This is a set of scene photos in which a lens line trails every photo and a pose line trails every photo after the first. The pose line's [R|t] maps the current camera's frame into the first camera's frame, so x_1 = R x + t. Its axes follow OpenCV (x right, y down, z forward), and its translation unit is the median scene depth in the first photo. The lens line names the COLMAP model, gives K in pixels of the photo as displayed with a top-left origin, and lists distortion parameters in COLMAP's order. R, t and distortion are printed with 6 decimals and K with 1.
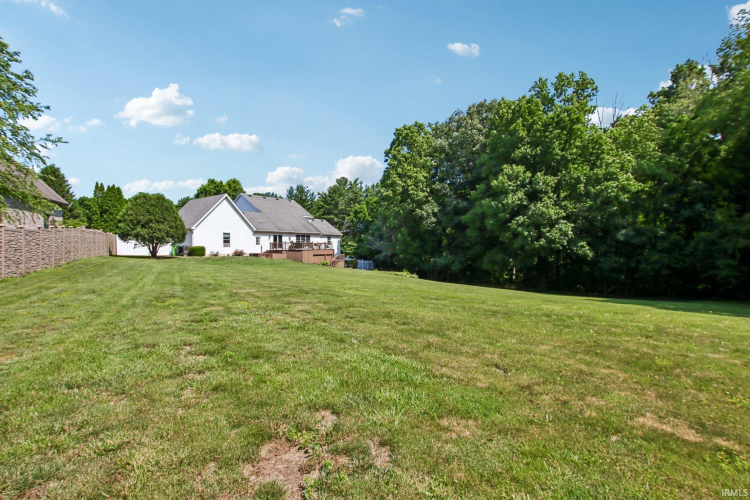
lens RADIAL K [[356.2, 0, 374.7], [0, 356.2, 248.8], [0, 0, 1]] dist [-0.015166, 0.000081]
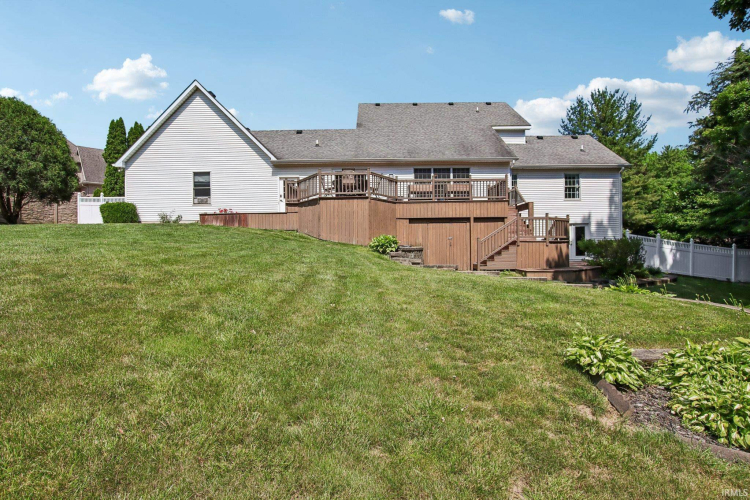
lens RADIAL K [[422.7, 0, 374.4], [0, 422.7, 252.2], [0, 0, 1]] dist [-0.000818, 0.000130]
pose [[0.586738, -0.003467, -0.809769, 0.112417], [0.004788, 0.999988, -0.000812, 0.052477], [0.809762, -0.003401, 0.586748, 0.865740]]
